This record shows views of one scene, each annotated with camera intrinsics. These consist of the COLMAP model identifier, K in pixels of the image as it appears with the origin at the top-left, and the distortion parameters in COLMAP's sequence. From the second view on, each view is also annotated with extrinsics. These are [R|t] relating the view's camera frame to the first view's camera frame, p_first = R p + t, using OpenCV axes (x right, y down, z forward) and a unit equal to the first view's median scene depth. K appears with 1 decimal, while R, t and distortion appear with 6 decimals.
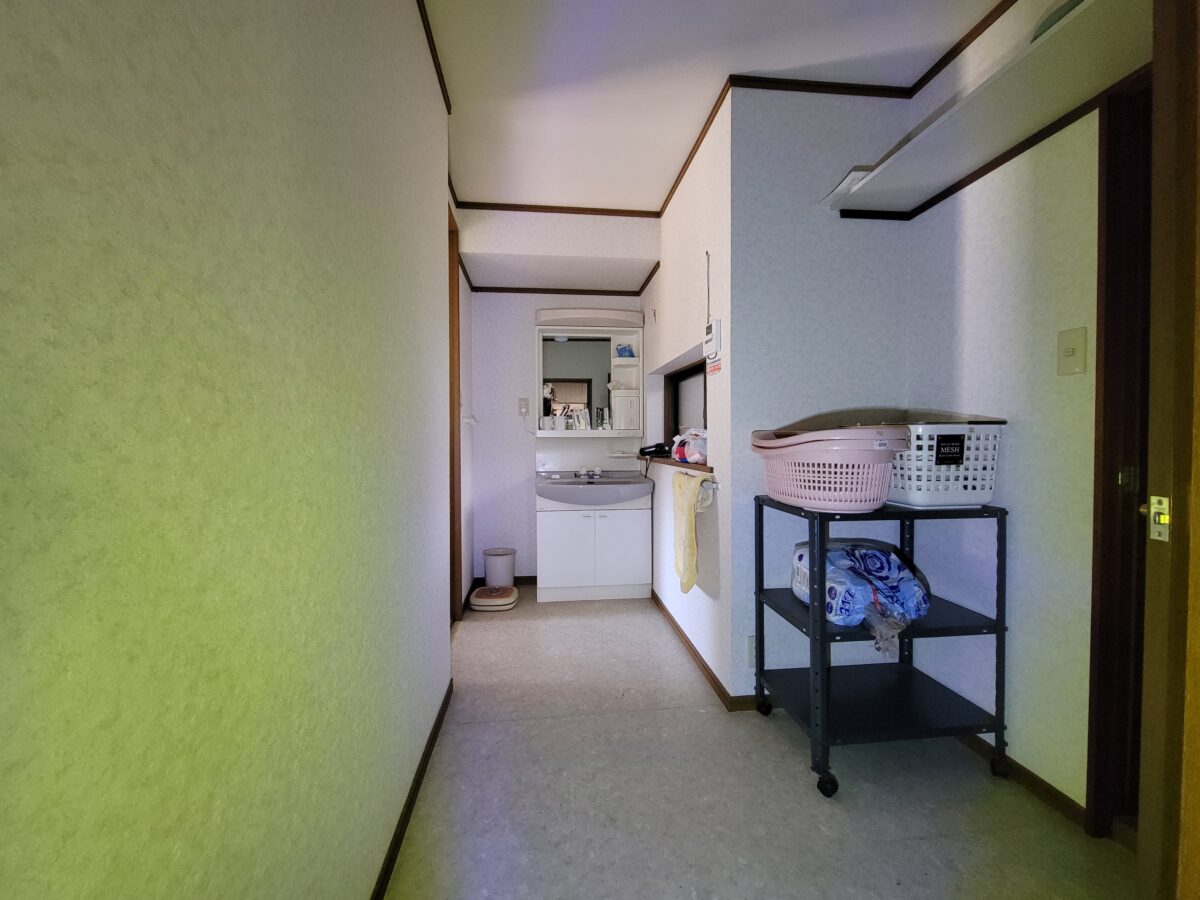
lens RADIAL K [[488.4, 0, 599.0], [0, 488.4, 446.1], [0, 0, 1]] dist [0.002598, -0.000289]
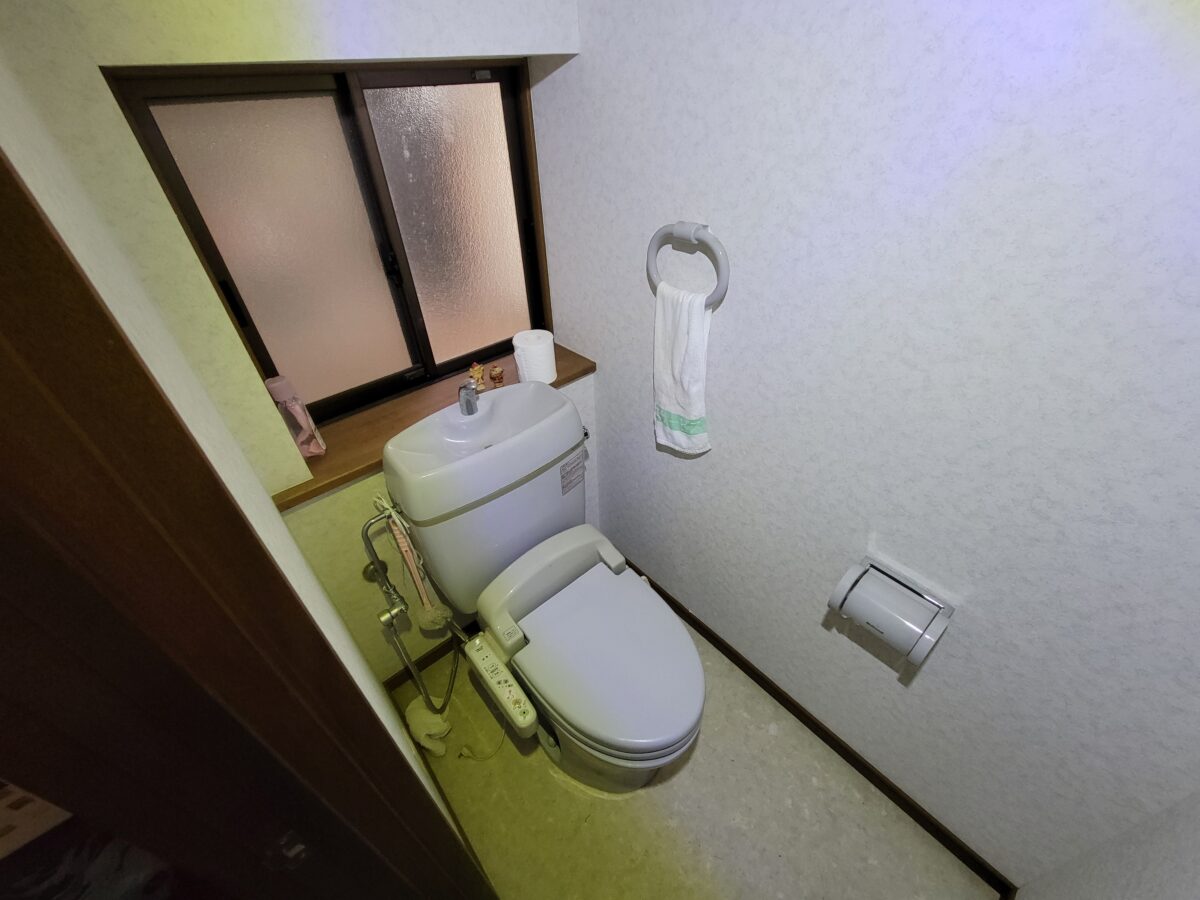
lens RADIAL K [[488.4, 0, 599.0], [0, 488.4, 446.1], [0, 0, 1]] dist [0.002598, -0.000289]
pose [[-0.832853, 0.362484, -0.418284, 0.620755], [0.034491, 0.788235, 0.614407, -0.296371], [0.552419, 0.497283, -0.668986, 2.714427]]
